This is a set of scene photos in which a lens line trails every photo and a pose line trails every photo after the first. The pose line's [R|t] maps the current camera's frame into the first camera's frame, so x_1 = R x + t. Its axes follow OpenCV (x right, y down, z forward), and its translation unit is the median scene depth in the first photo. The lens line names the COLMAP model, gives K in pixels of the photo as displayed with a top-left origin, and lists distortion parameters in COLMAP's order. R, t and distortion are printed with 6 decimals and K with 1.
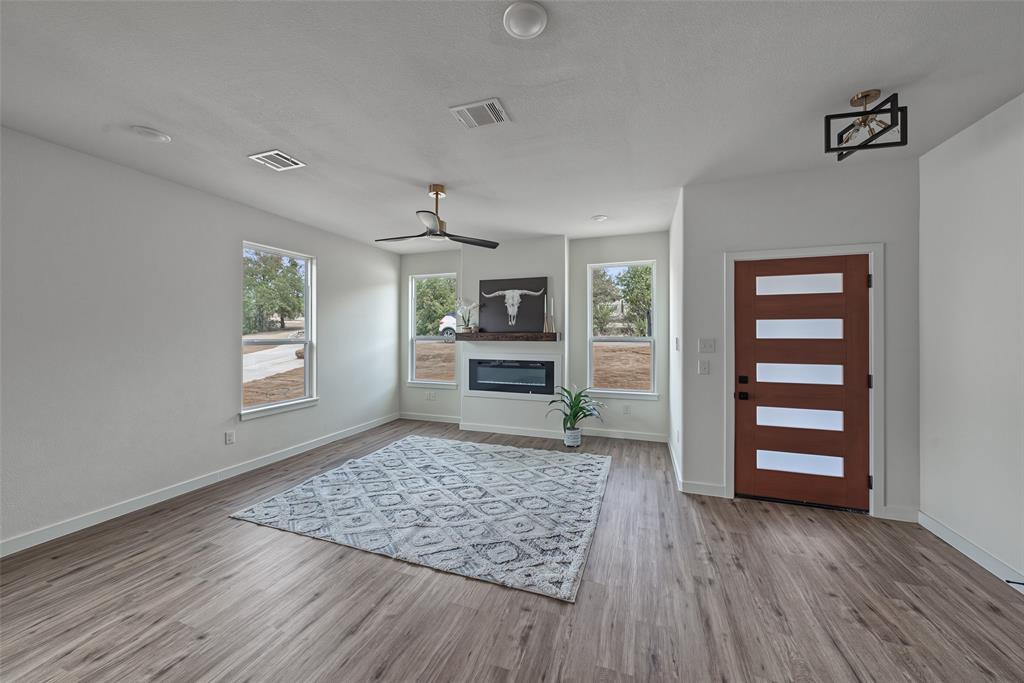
lens RADIAL K [[362.1, 0, 516.2], [0, 362.1, 335.7], [0, 0, 1]] dist [-0.006101, -0.000108]
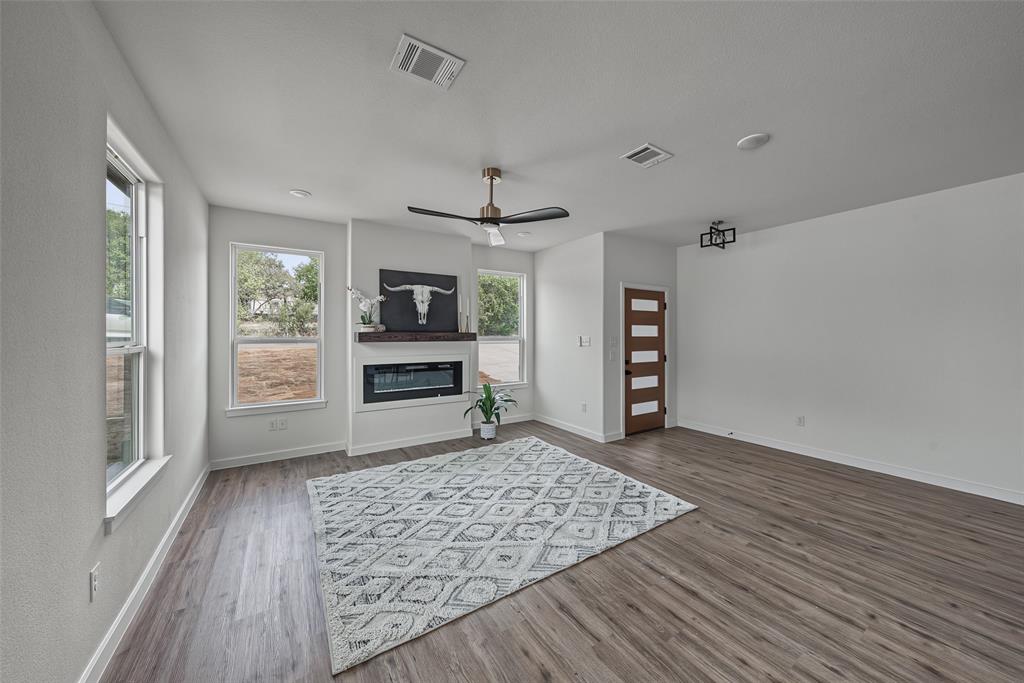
lens RADIAL K [[362.1, 0, 517.4], [0, 362.1, 338.8], [0, 0, 1]] dist [-0.006101, -0.000108]
pose [[0.609503, -0.010981, 0.792708, -0.760200], [0.004354, 0.999935, 0.010504, -0.001201], [-0.792772, -0.002951, 0.609511, 0.334003]]
